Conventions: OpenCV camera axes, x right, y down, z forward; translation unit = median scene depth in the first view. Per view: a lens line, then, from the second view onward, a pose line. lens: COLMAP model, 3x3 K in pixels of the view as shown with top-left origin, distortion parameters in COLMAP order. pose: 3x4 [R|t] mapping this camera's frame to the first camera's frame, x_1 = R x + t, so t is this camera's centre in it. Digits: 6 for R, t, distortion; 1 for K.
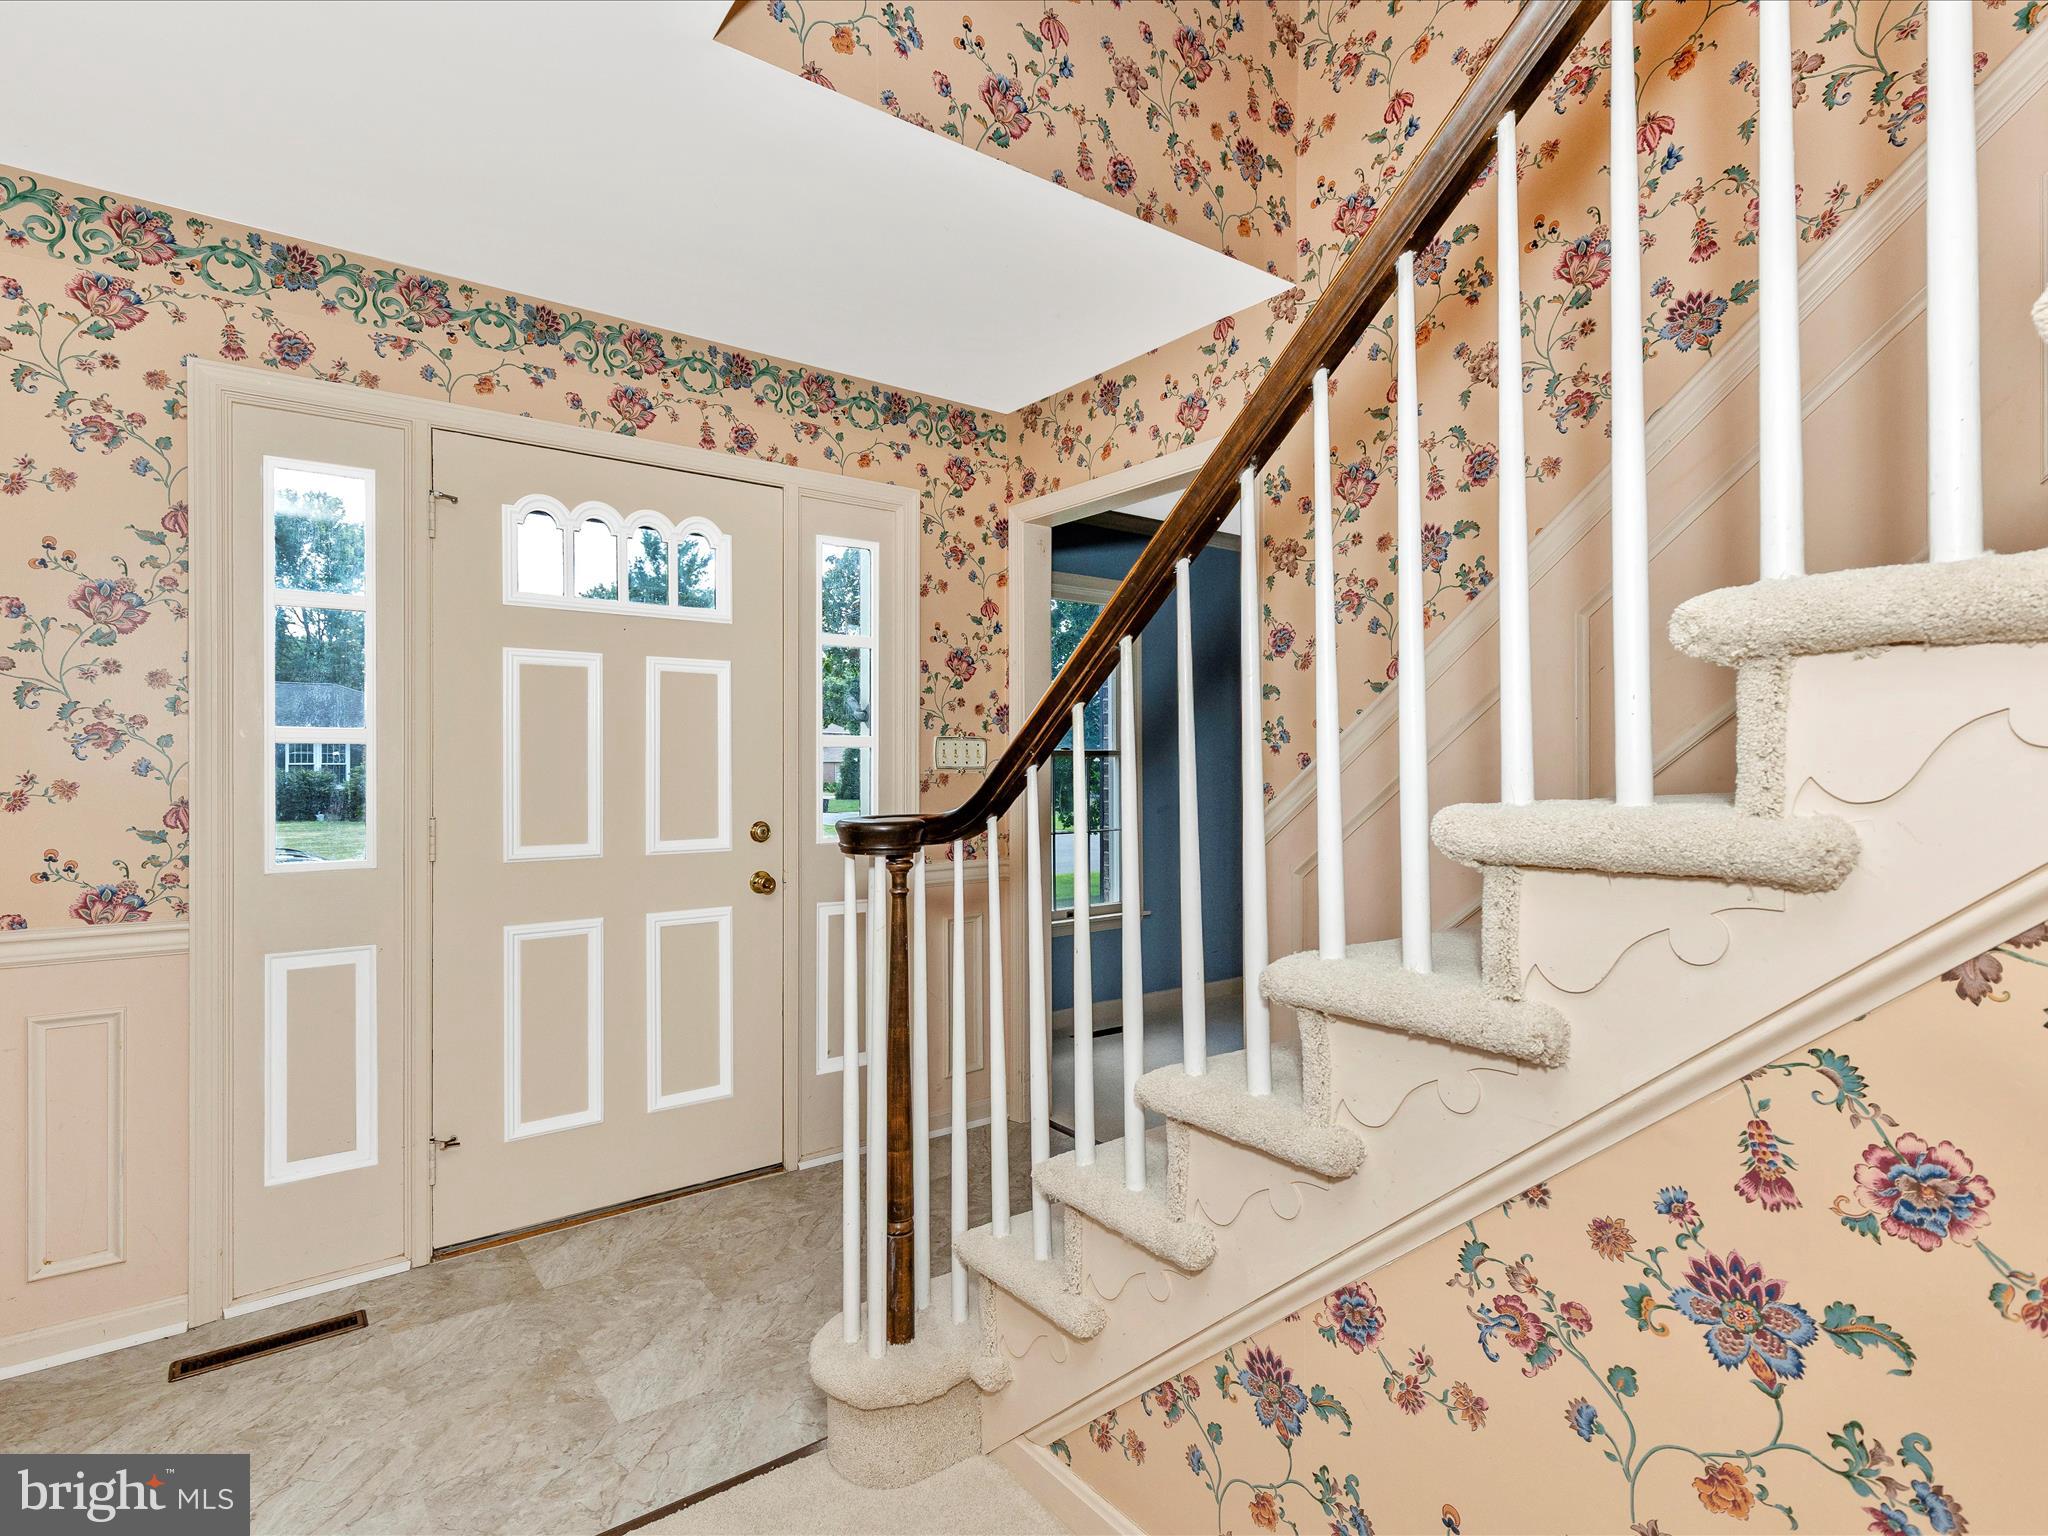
lens RADIAL K [[1043.4, 0, 1016.9], [0, 1043.4, 762.0], [0, 0, 1]] dist [0.003397, -0.001216]
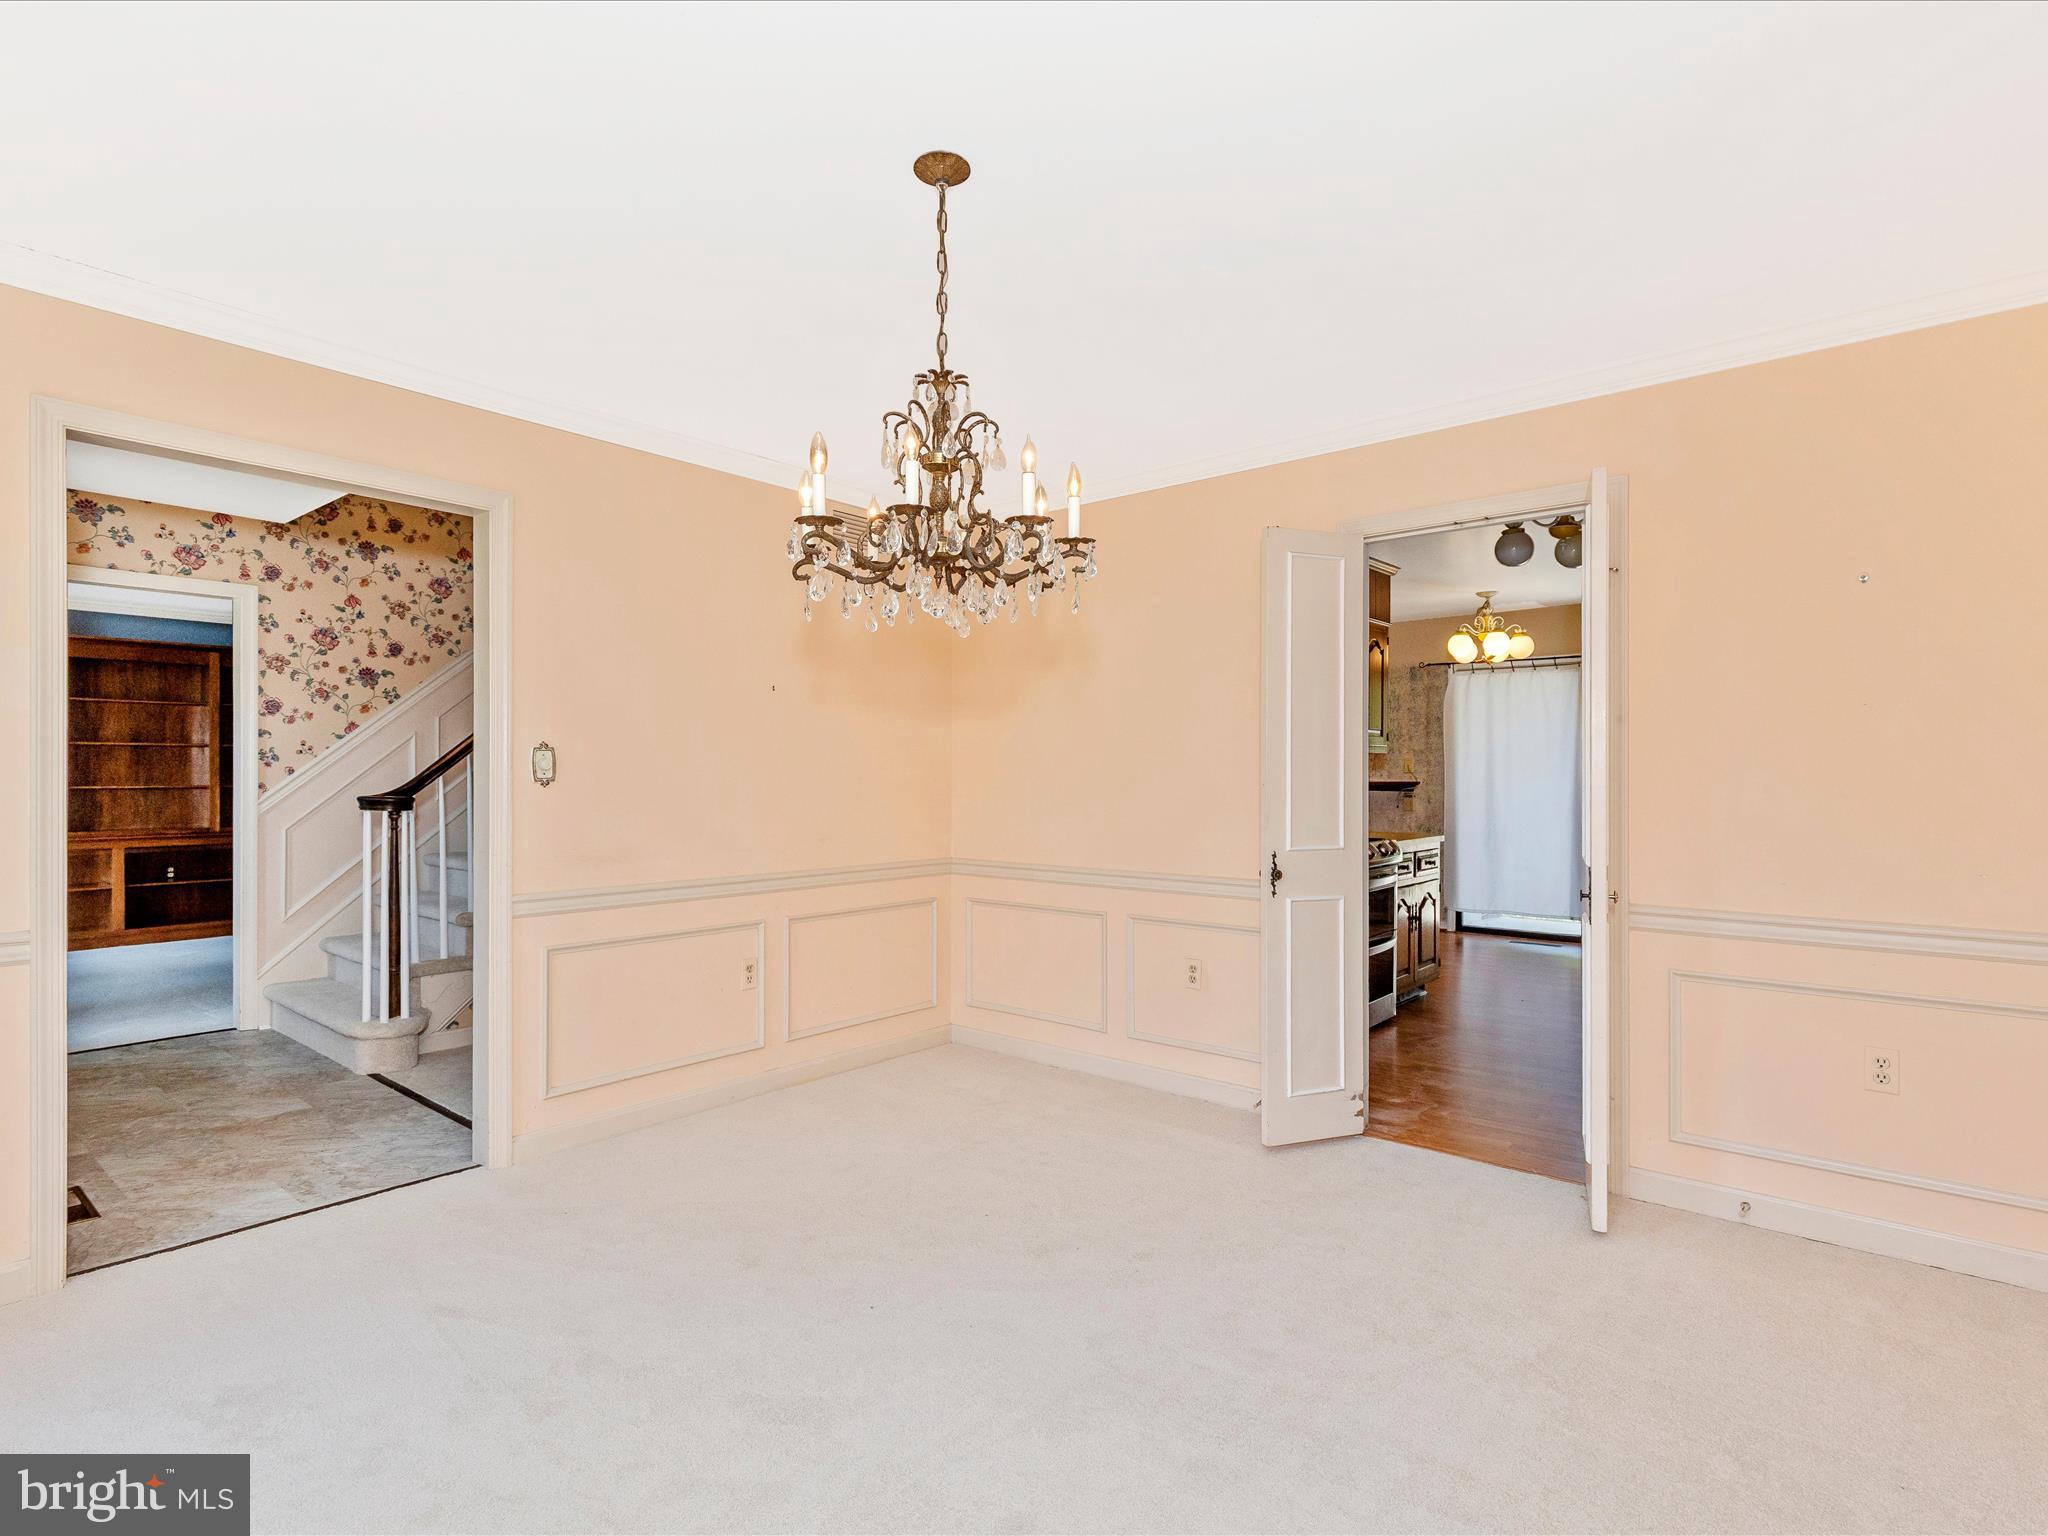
lens RADIAL K [[1043.4, 0, 1024.8], [0, 1043.4, 781.9], [0, 0, 1]] dist [0.003397, -0.001216]
pose [[-0.225461, 0.001486, 0.974251, -2.286550], [0.001871, 0.999998, -0.001093, 0.028476], [-0.974250, 0.001576, -0.225463, 0.128701]]
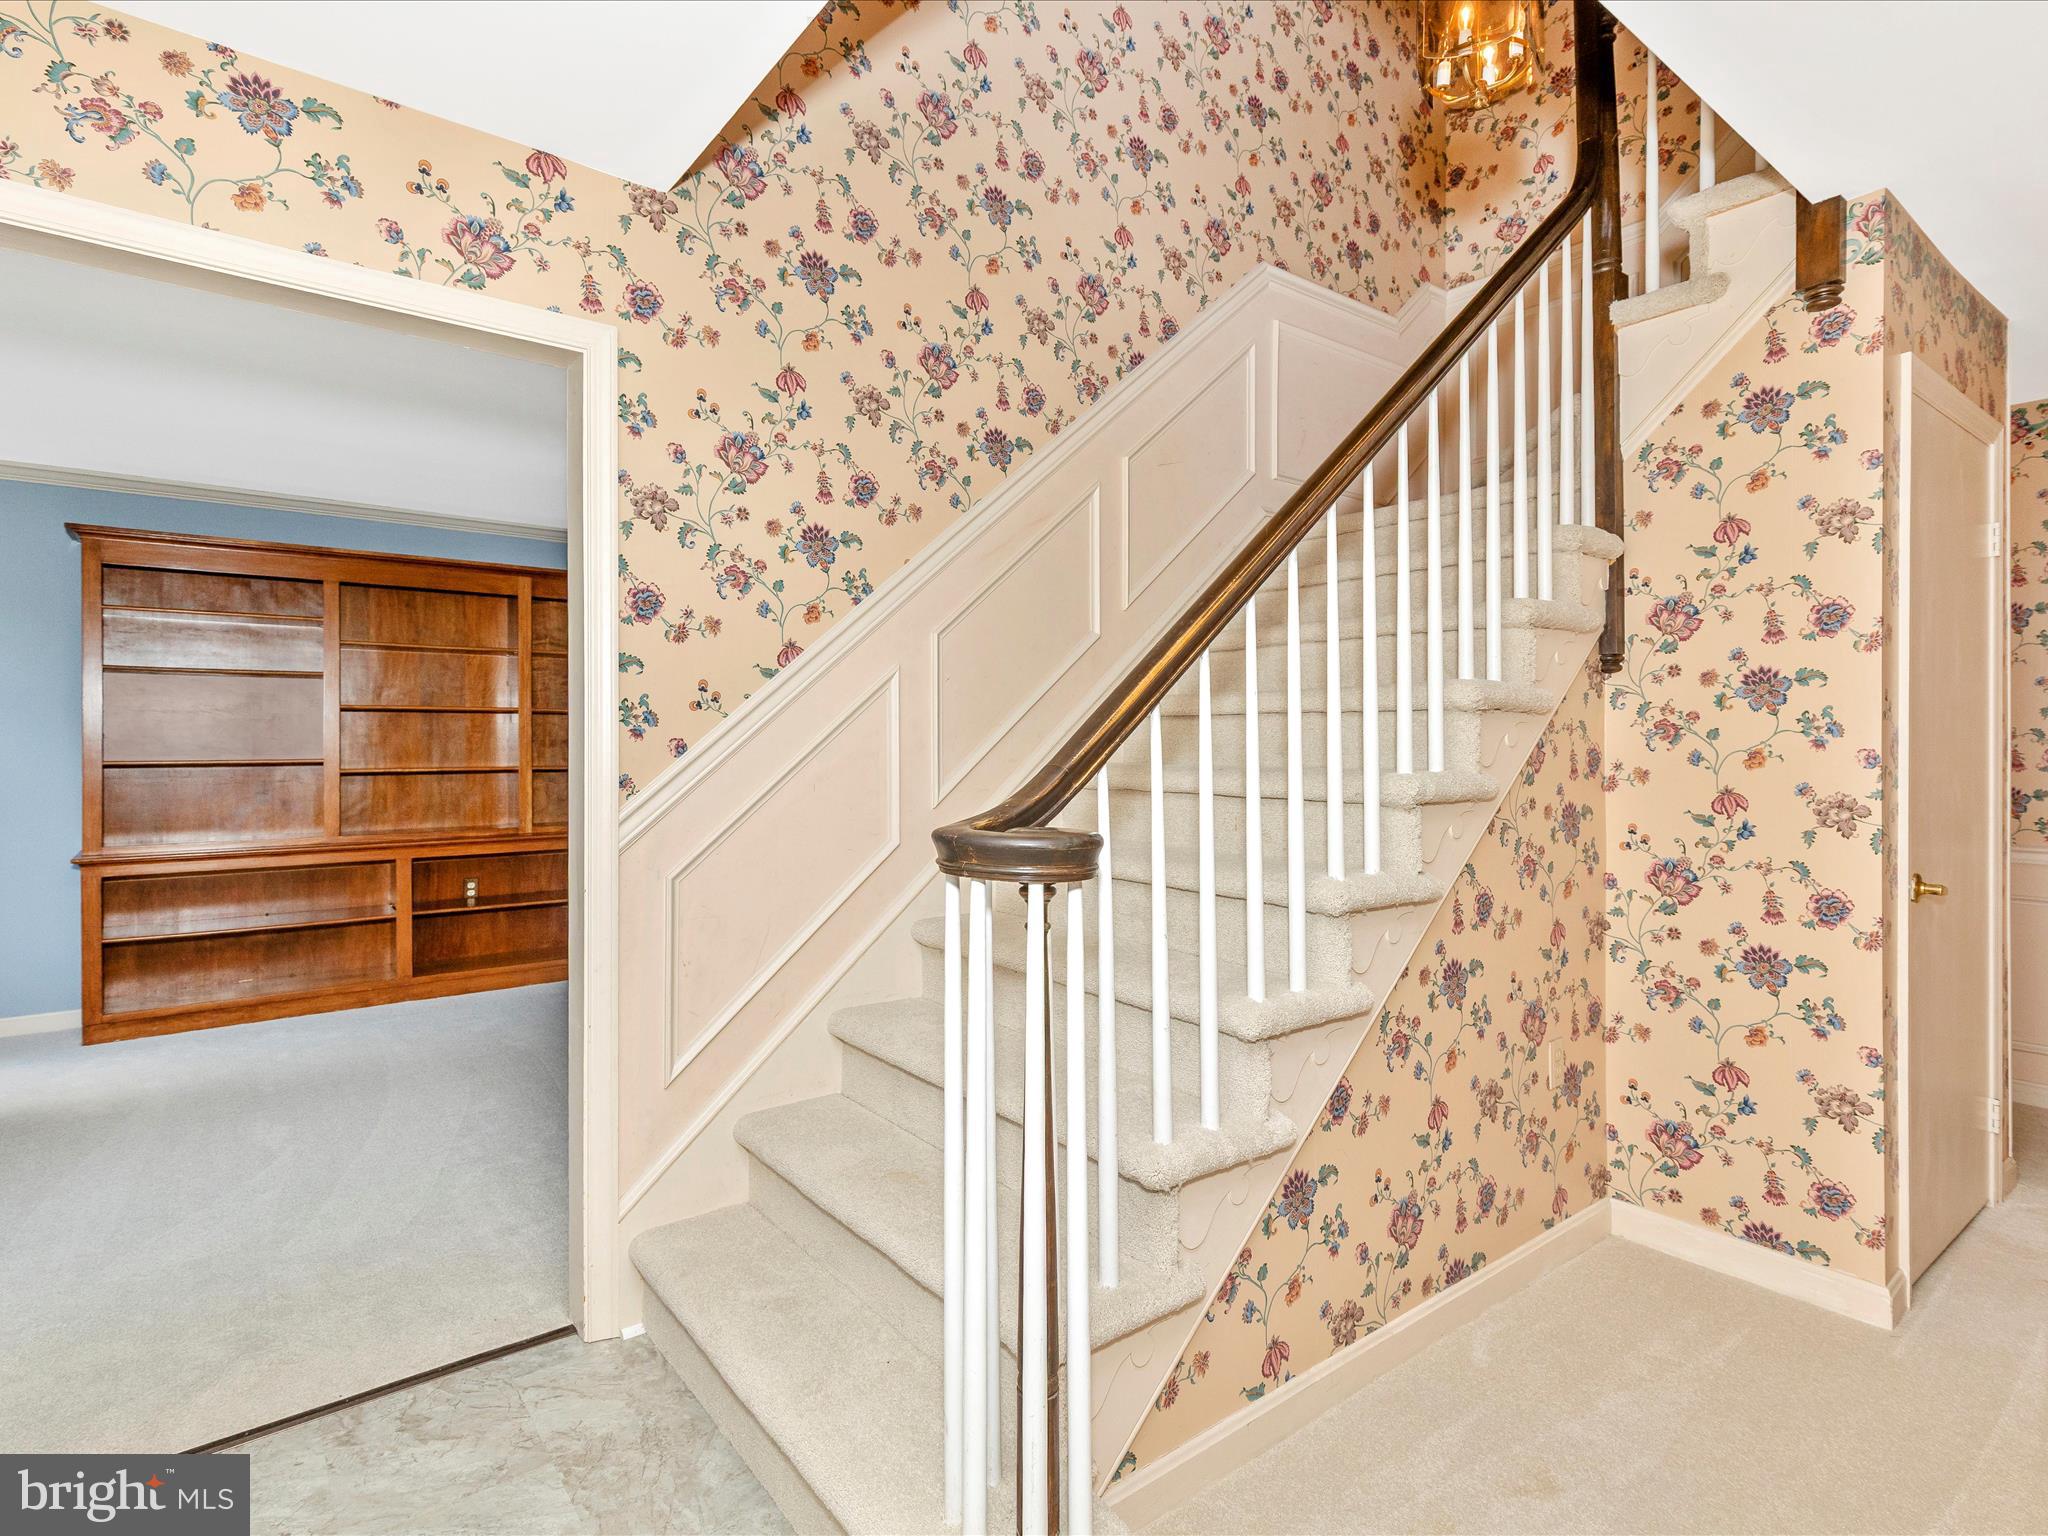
lens RADIAL K [[1043.4, 0, 1012.2], [0, 1043.4, 761.3], [0, 0, 1]] dist [0.003397, -0.001216]
pose [[-0.008605, -0.004181, 0.999954, -0.709768], [0.001573, 0.999990, 0.004195, 0.008424], [-0.999962, 0.001609, -0.008598, 0.867615]]
